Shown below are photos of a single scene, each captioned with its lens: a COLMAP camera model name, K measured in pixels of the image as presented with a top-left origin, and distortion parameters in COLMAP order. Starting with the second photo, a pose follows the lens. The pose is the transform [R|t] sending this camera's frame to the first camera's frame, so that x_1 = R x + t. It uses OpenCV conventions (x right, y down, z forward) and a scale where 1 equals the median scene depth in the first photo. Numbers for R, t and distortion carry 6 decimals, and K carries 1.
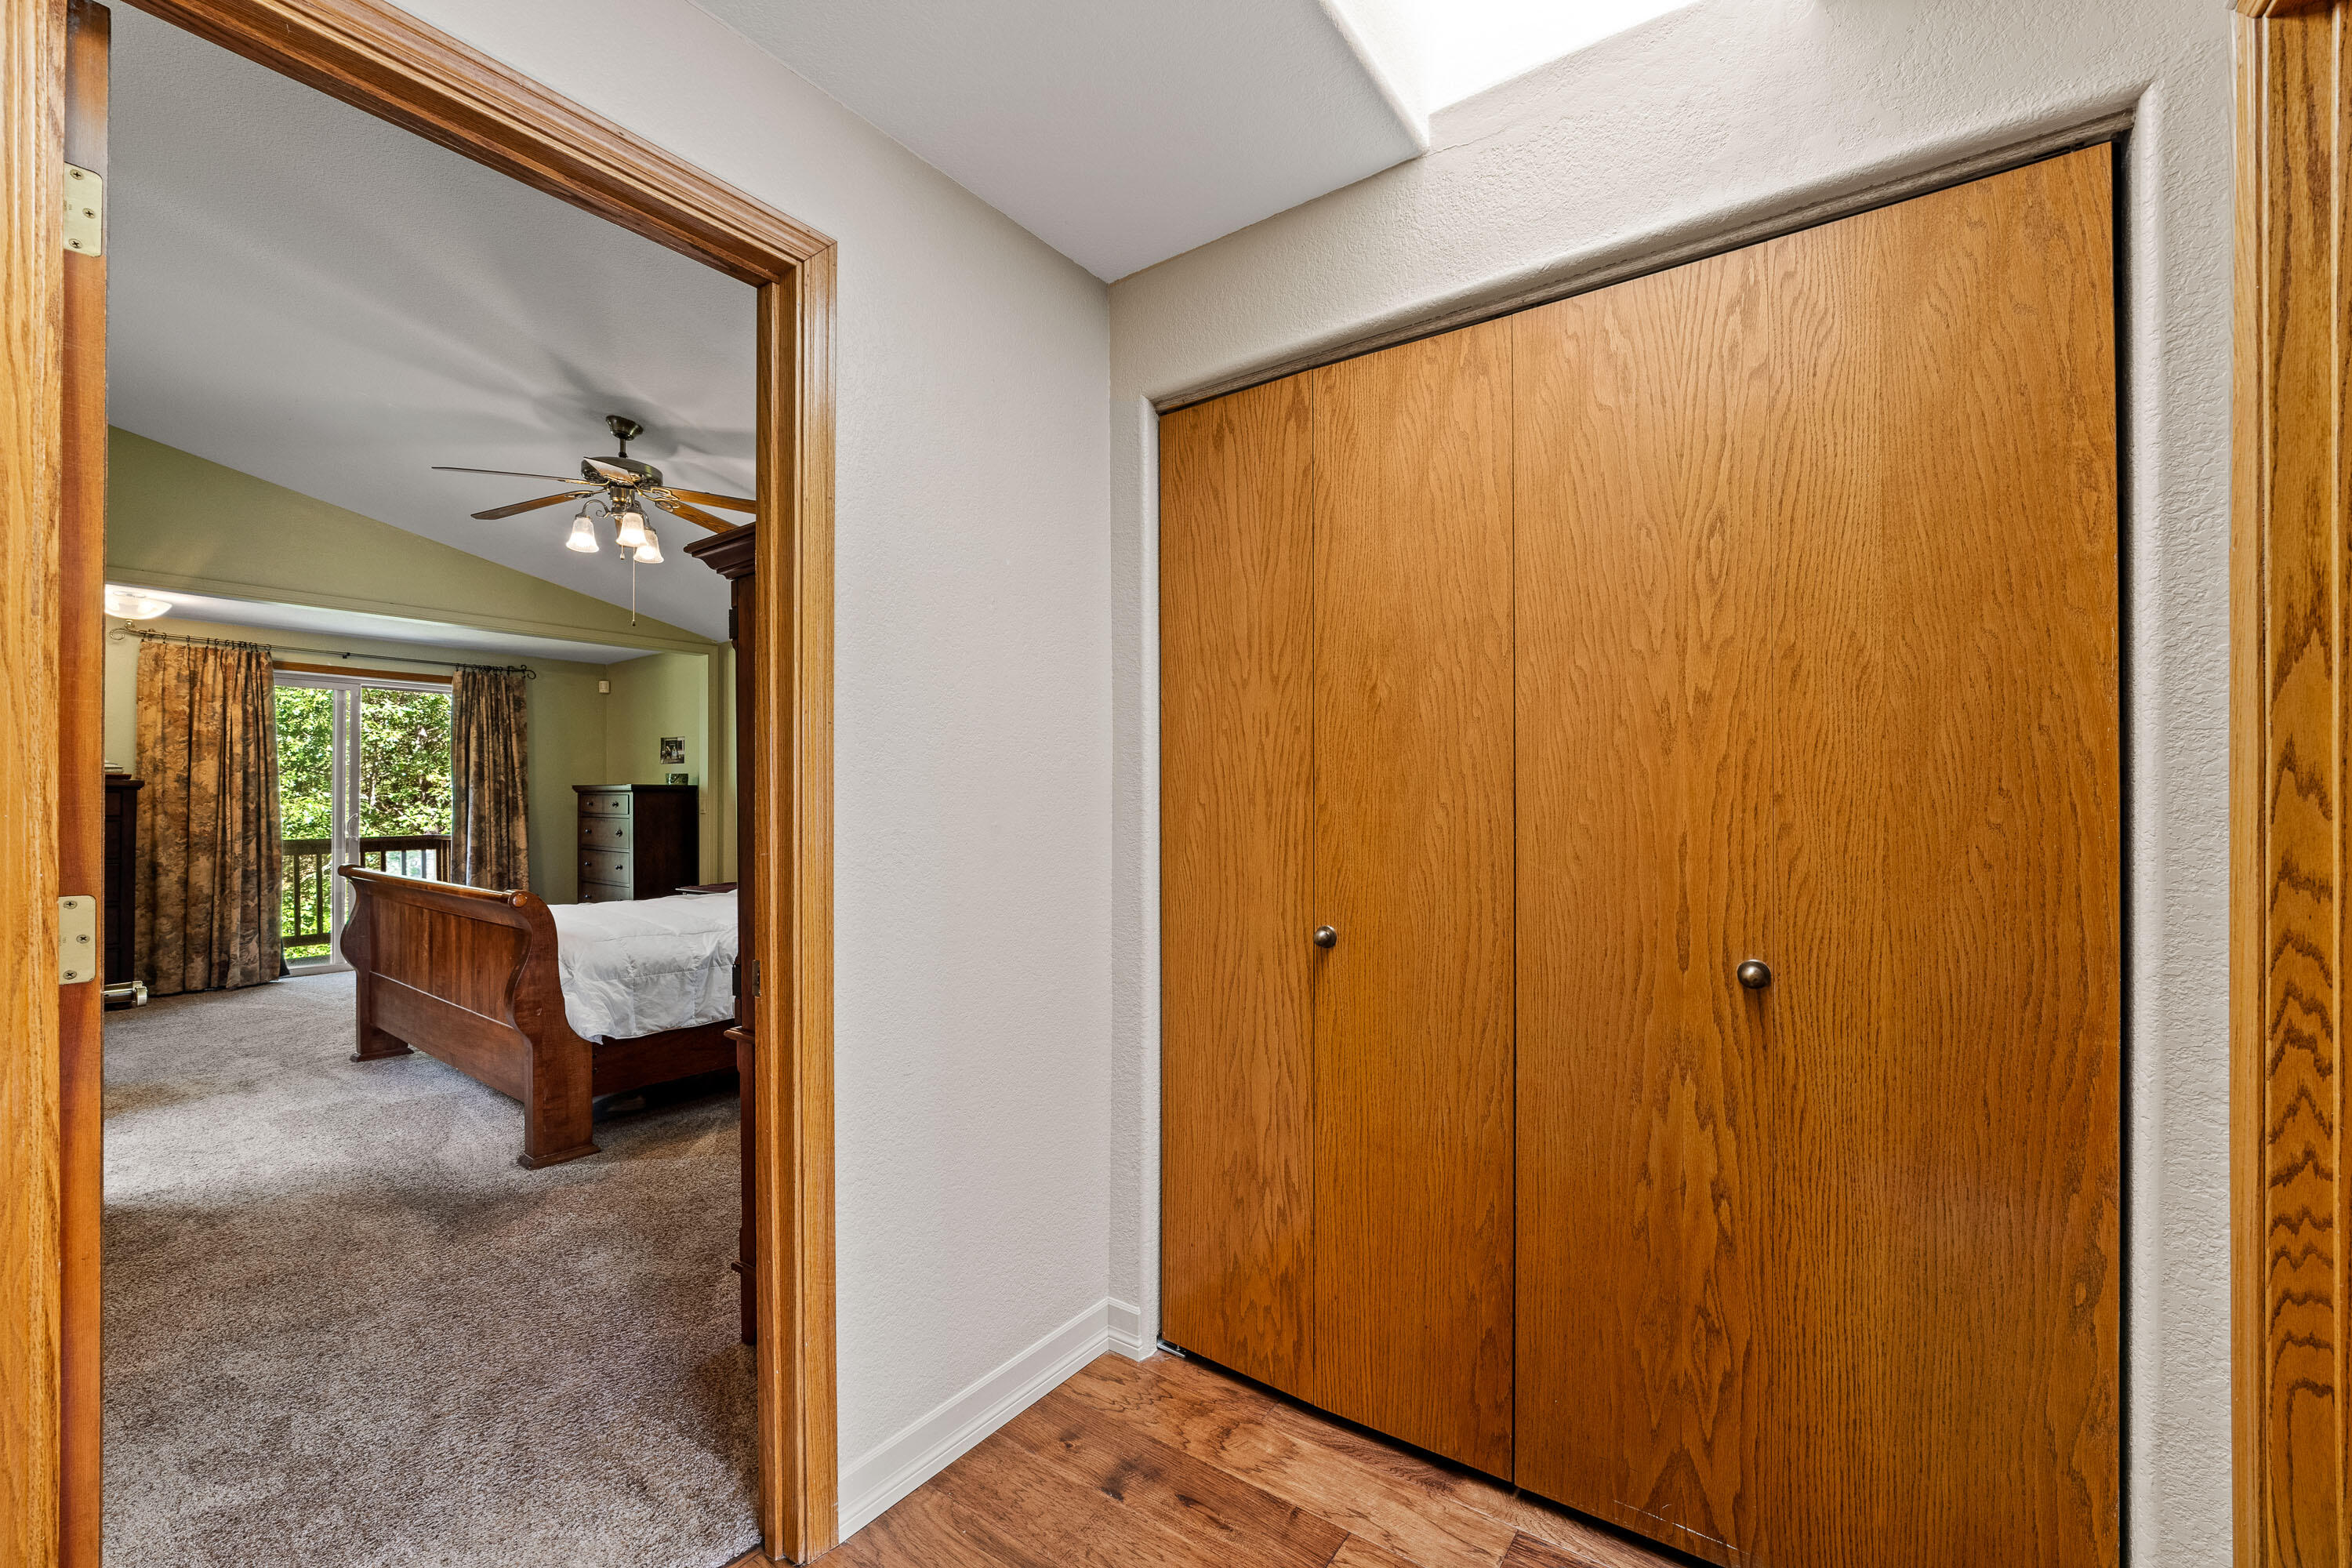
lens RADIAL K [[958.2, 0, 1183.1], [0, 958.2, 801.2], [0, 0, 1]] dist [-0.017955, 0.002975]
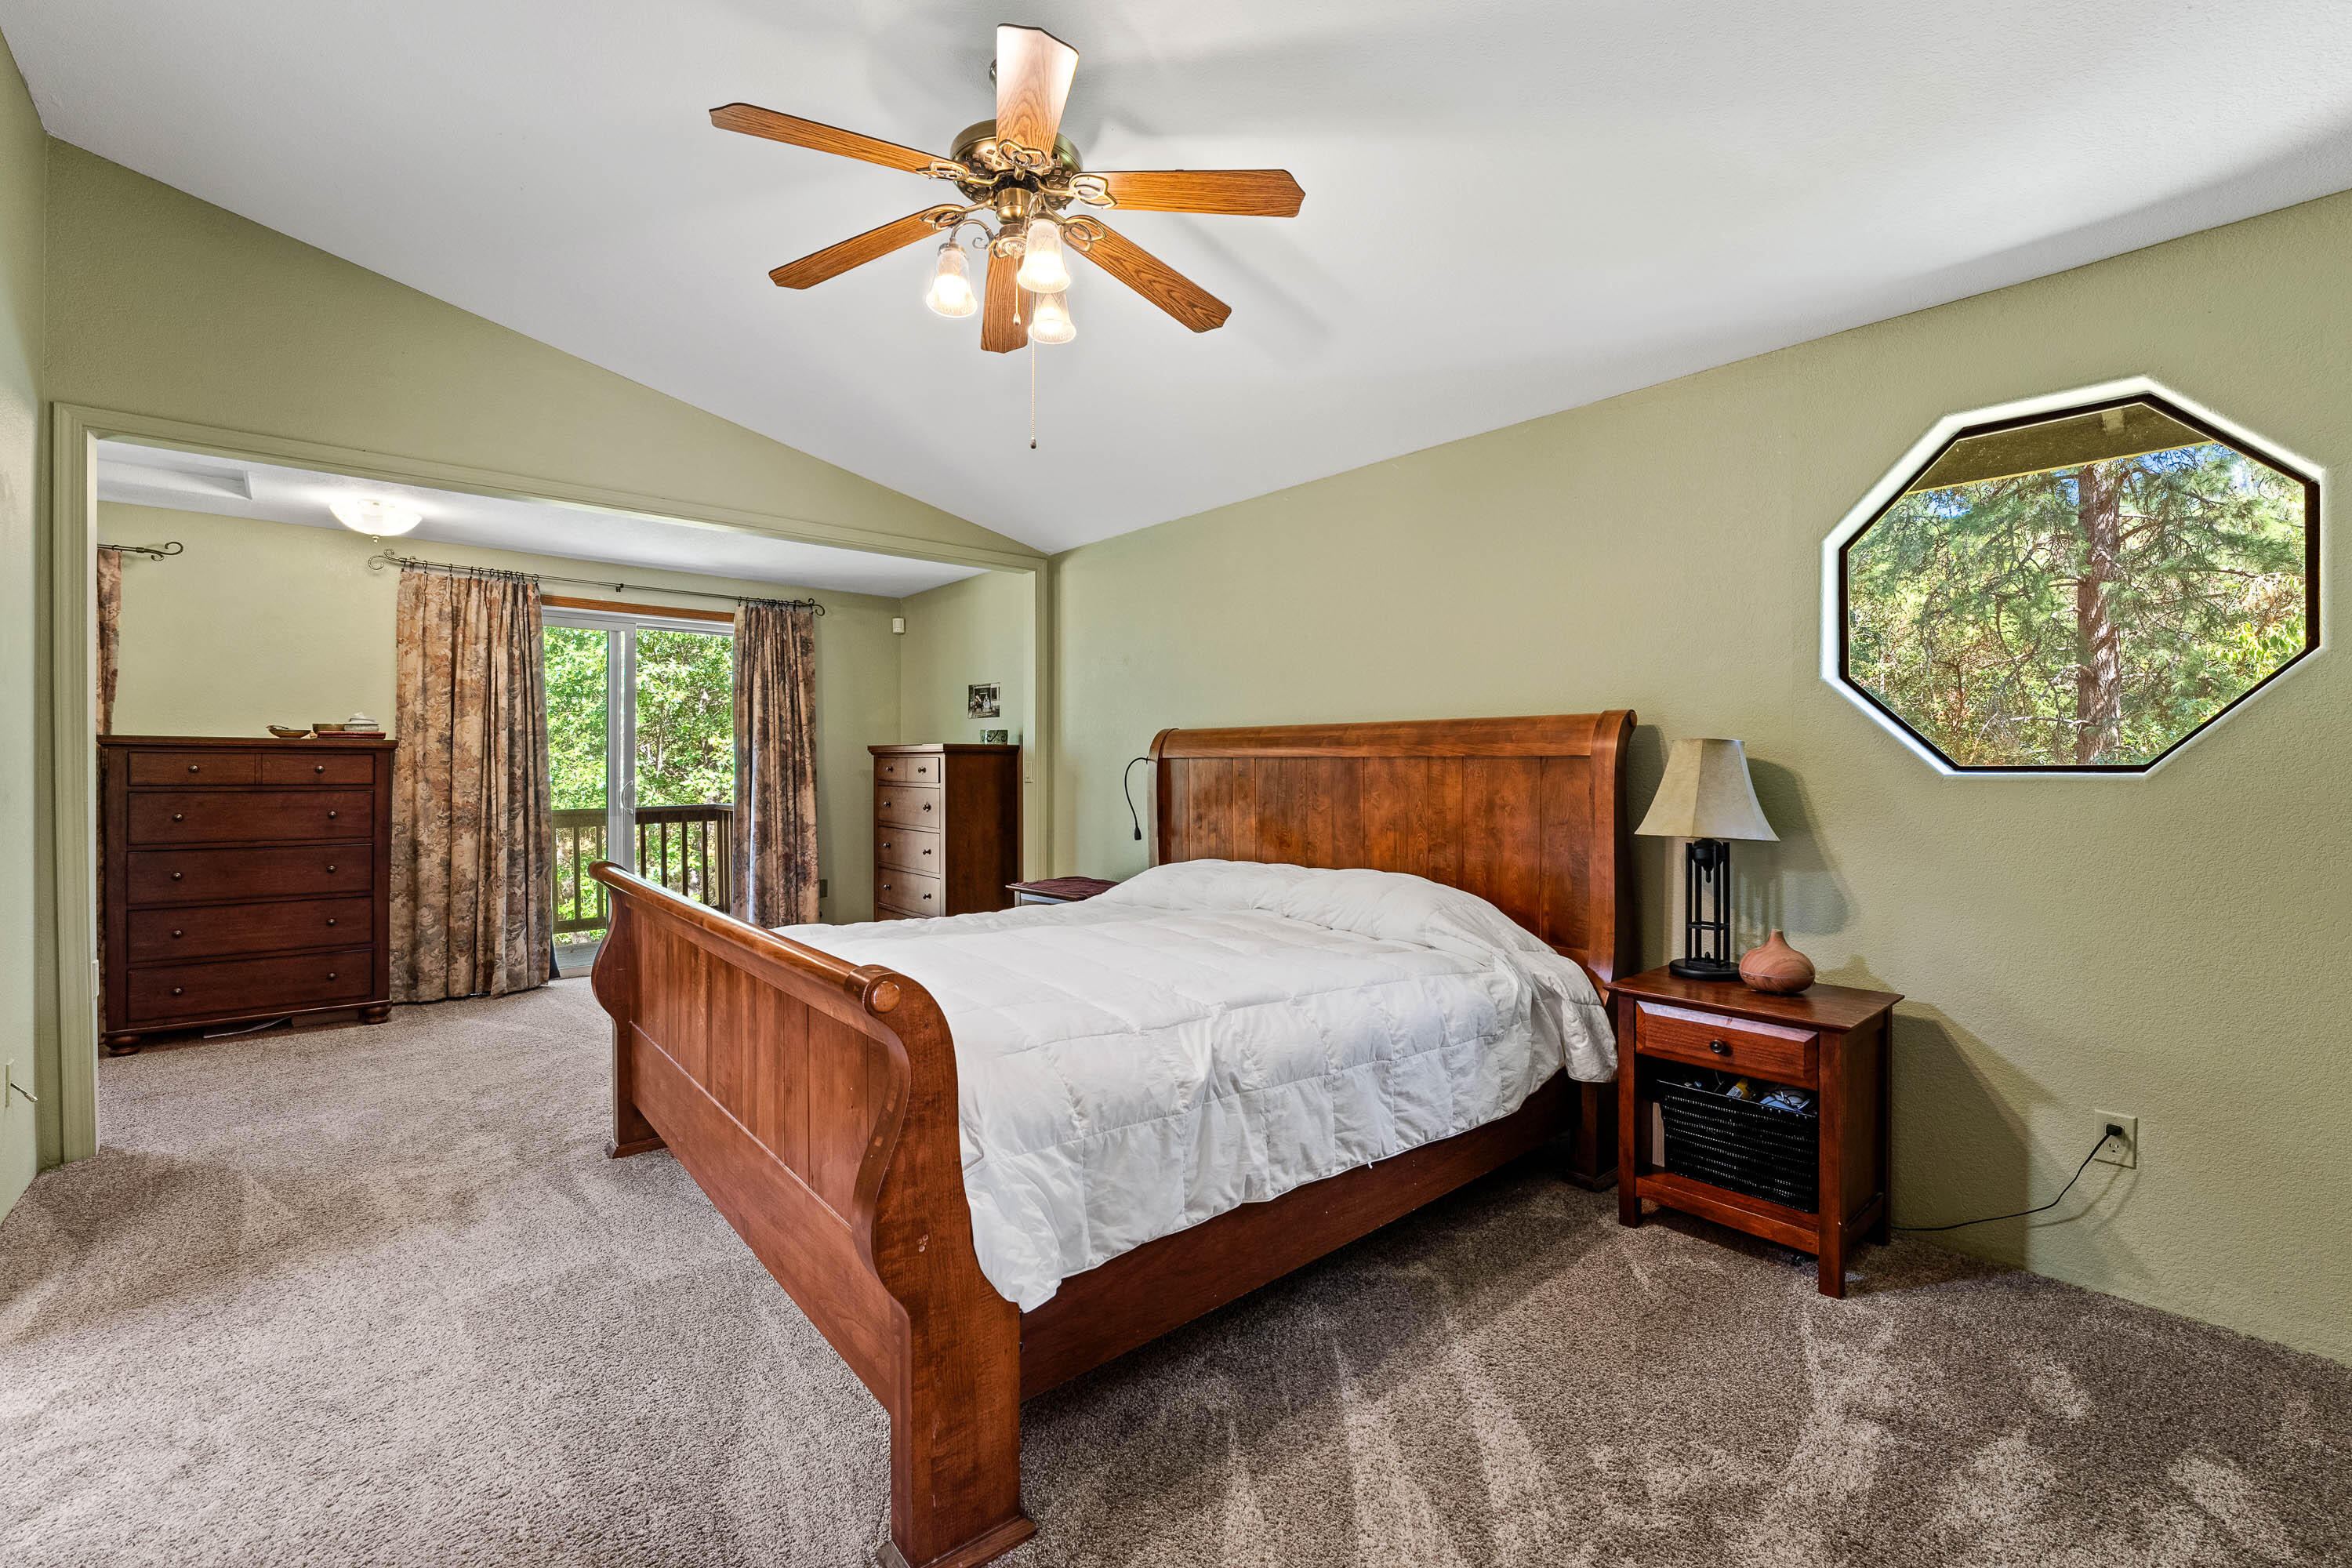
lens RADIAL K [[958.2, 0, 1176.2], [0, 958.2, 770.4], [0, 0, 1]] dist [-0.017955, 0.002975]
pose [[0.976132, 0.001754, -0.217169, -0.256286], [-0.000532, 0.999984, 0.005684, -0.001047], [0.217175, -0.005432, 0.976118, 0.325797]]
